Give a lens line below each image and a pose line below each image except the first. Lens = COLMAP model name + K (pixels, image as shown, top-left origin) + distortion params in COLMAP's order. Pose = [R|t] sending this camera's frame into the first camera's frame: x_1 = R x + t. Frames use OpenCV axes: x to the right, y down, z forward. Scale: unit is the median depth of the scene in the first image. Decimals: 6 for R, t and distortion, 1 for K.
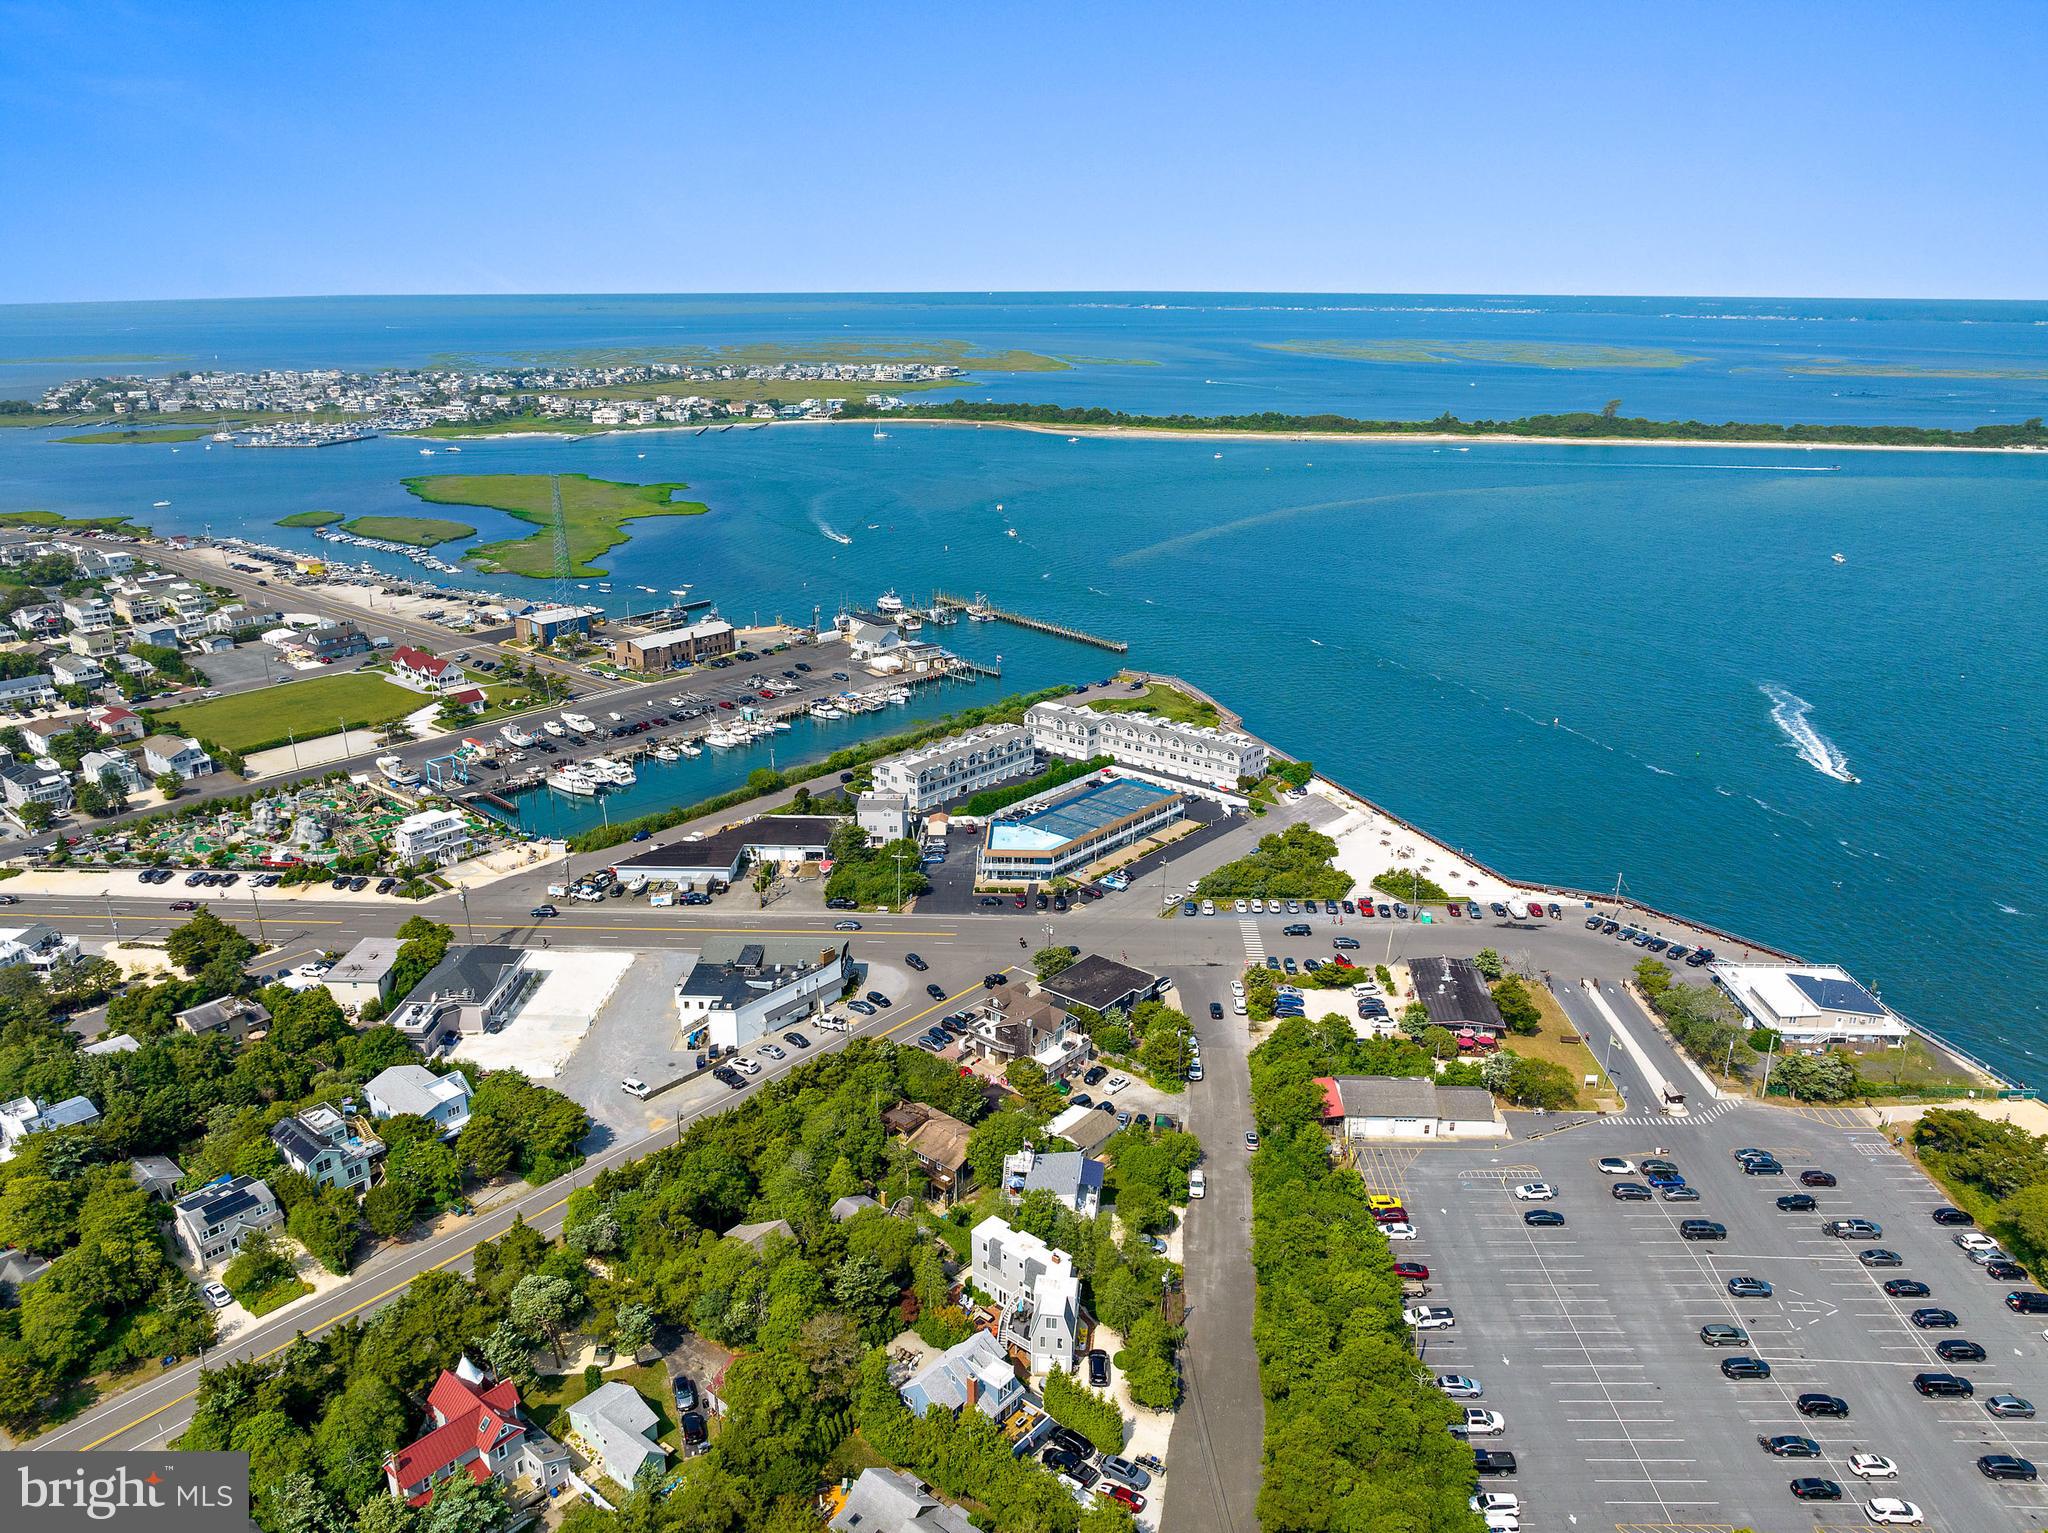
lens RADIAL K [[1467.8, 0, 1028.1], [0, 1467.8, 766.7], [0, 0, 1]] dist [-0.040585, 0.003335]
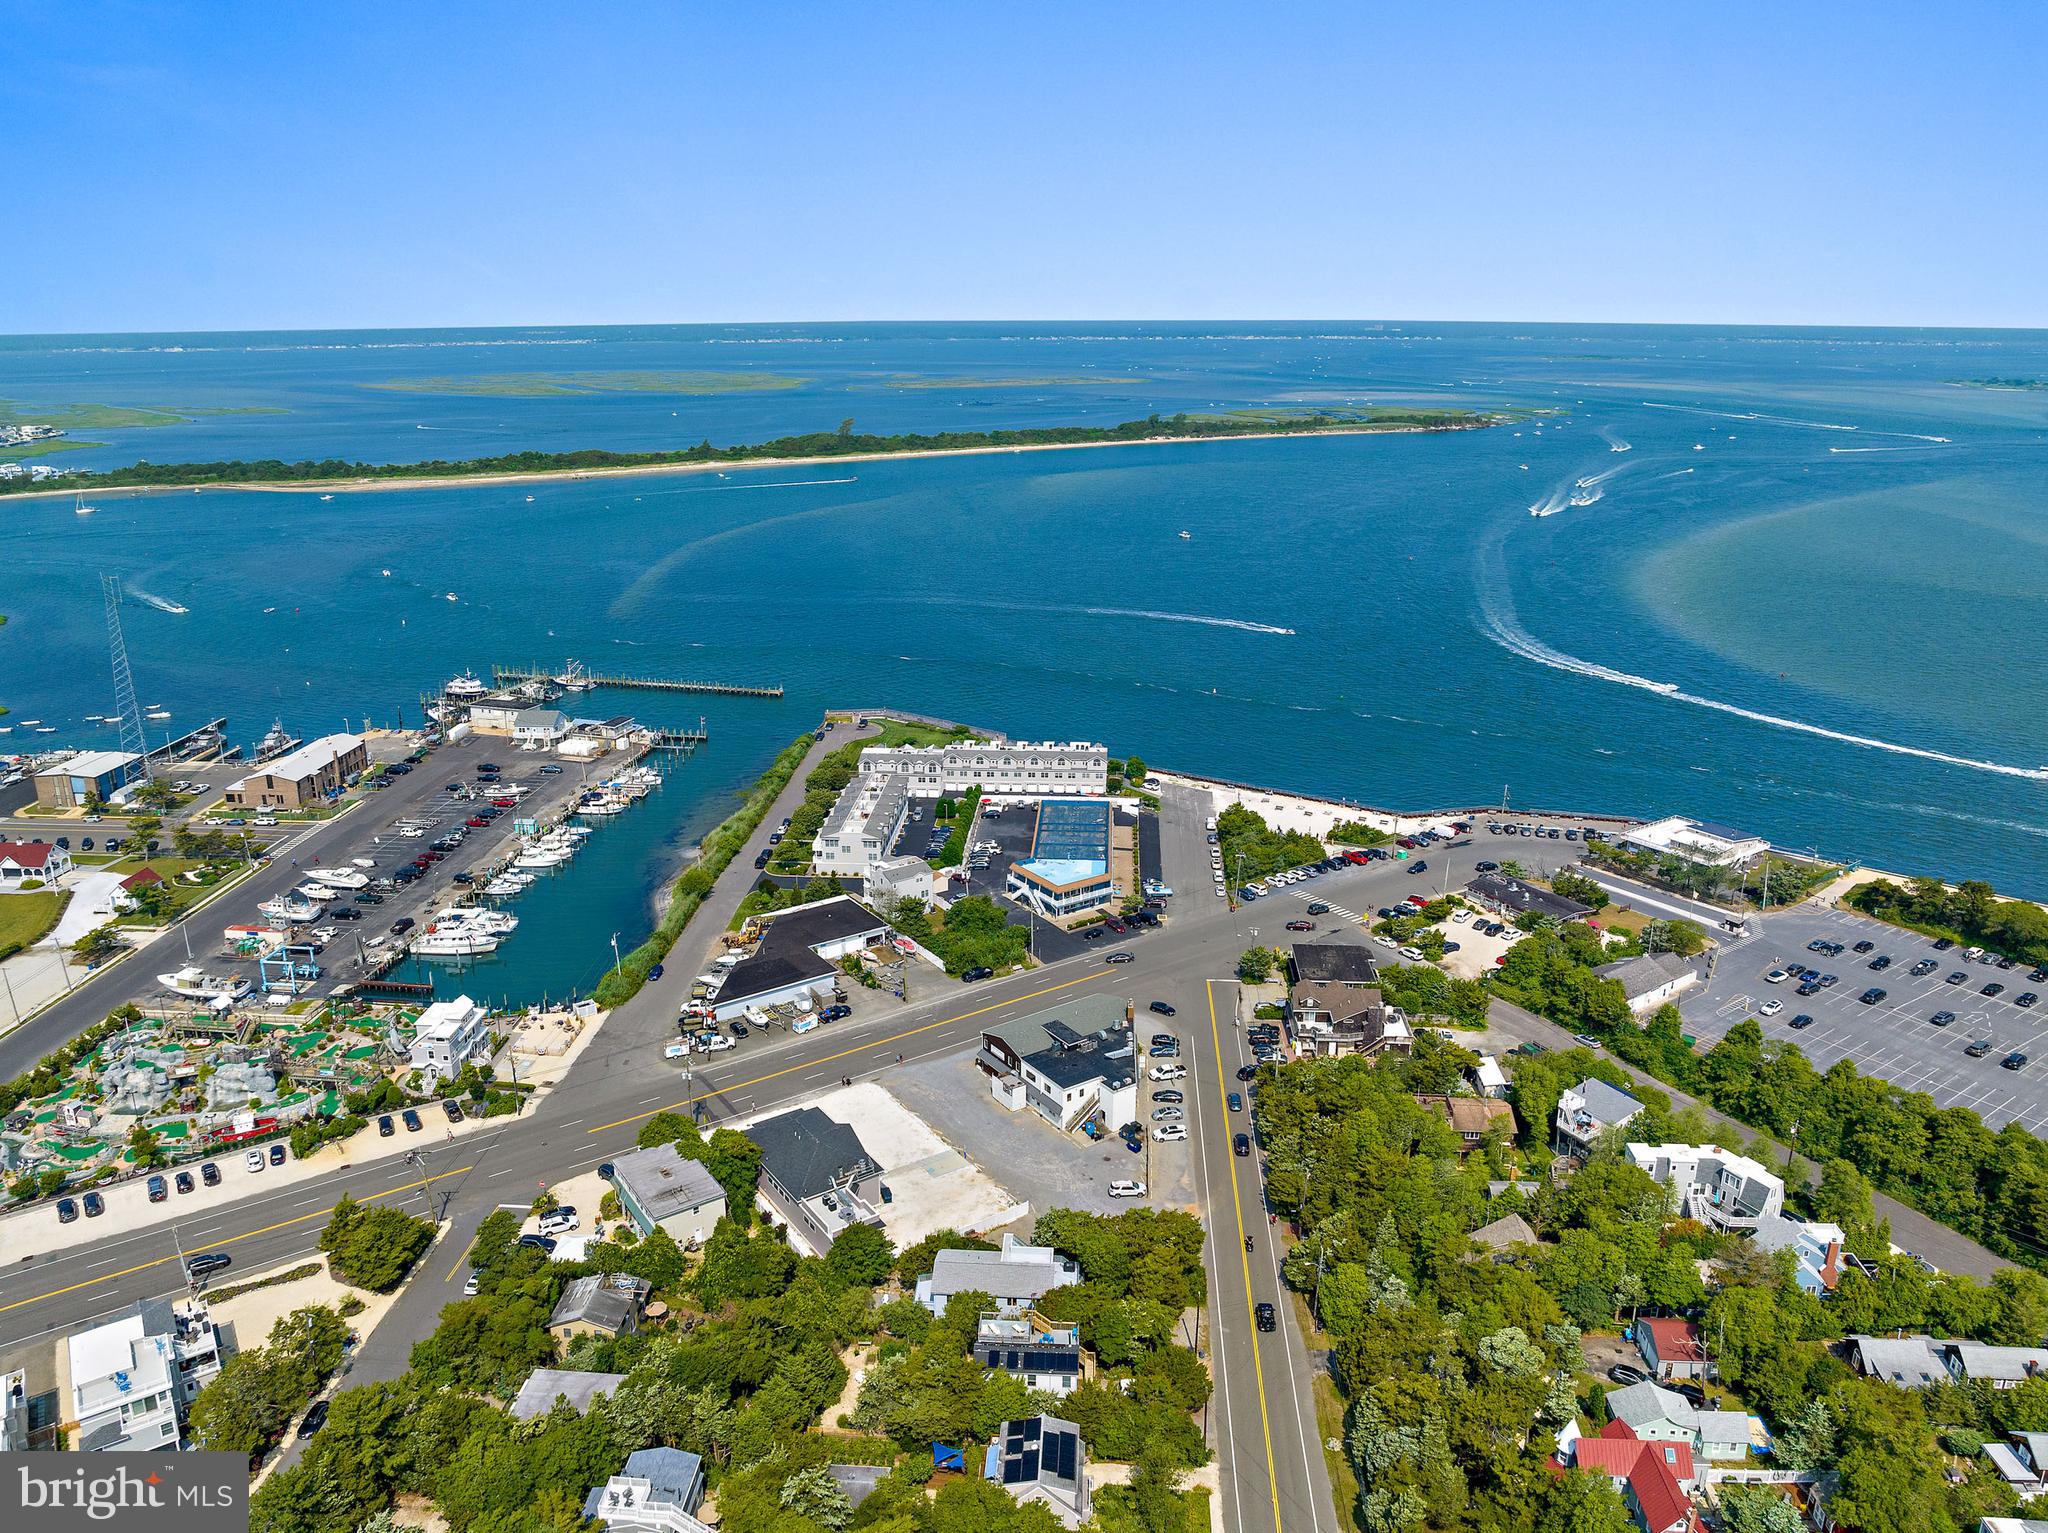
lens RADIAL K [[1456.8, 0, 1024.0], [0, 1456.8, 766.5], [0, 0, 1]] dist [-0.039384, 0.000983]
pose [[0.805349, -0.180442, 0.564671, -0.522482], [0.190389, 0.980815, 0.041882, -0.061255], [-0.561395, 0.073778, 0.824252, 0.170800]]
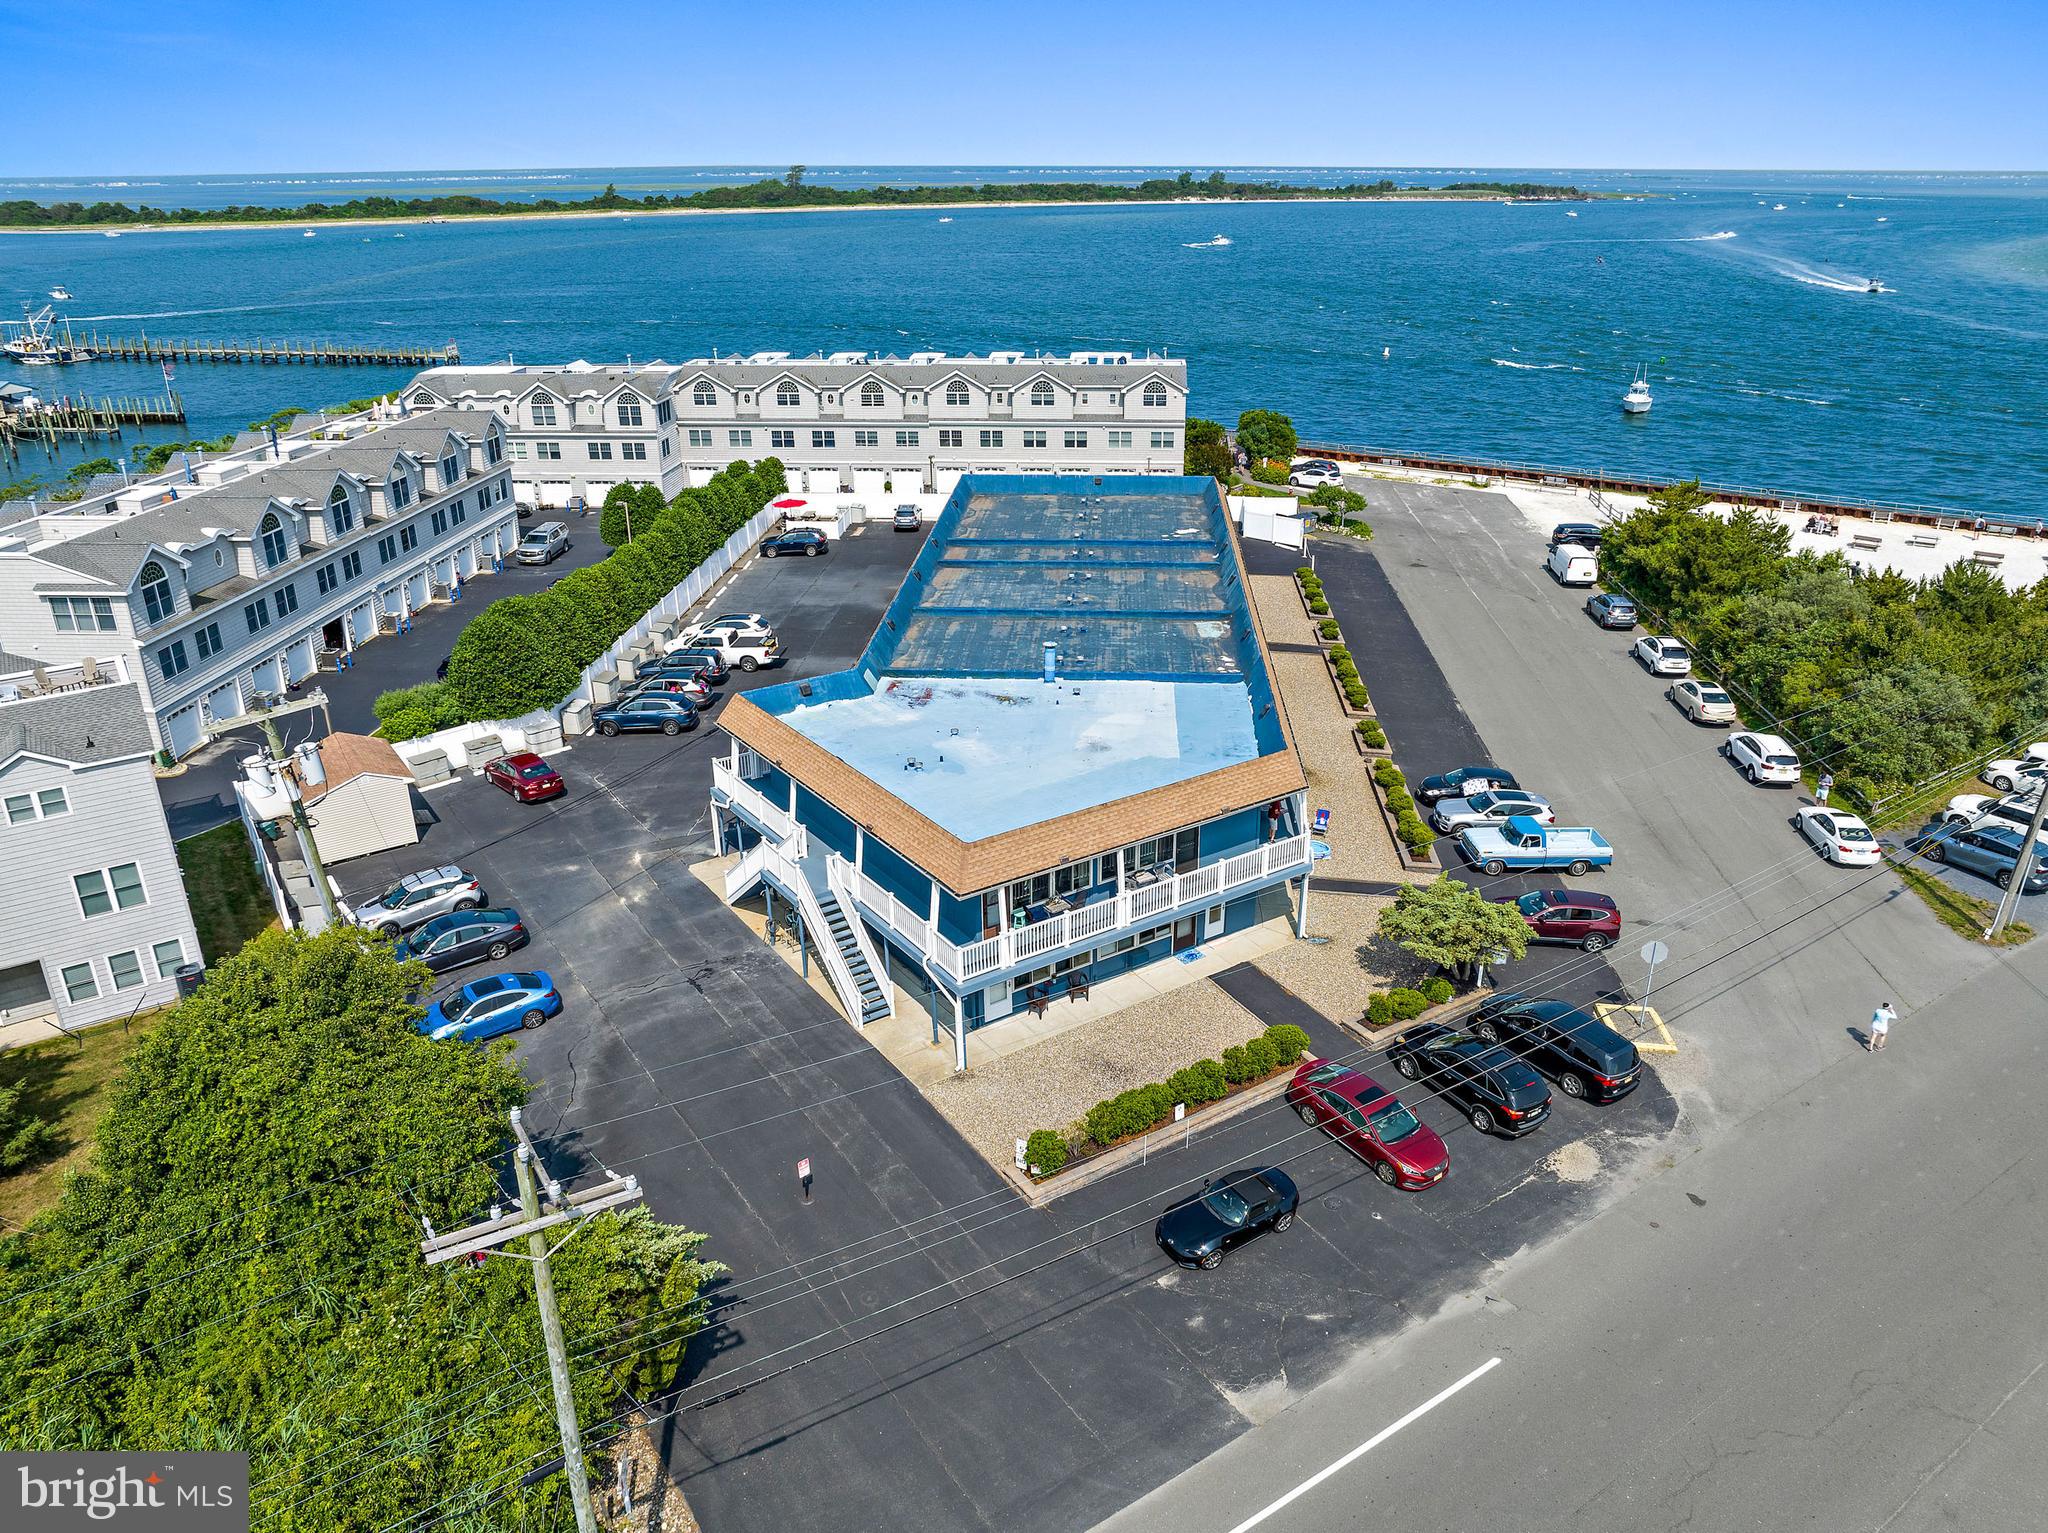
lens RADIAL K [[1478.6, 0, 1035.1], [0, 1478.6, 675.1], [0, 0, 1]] dist [-0.055419, 0.030265]
pose [[0.805385, -0.200535, 0.557800, -0.088339], [0.195007, 0.978290, 0.070143, 0.027551], [-0.559757, 0.052283, 0.827006, 0.775958]]
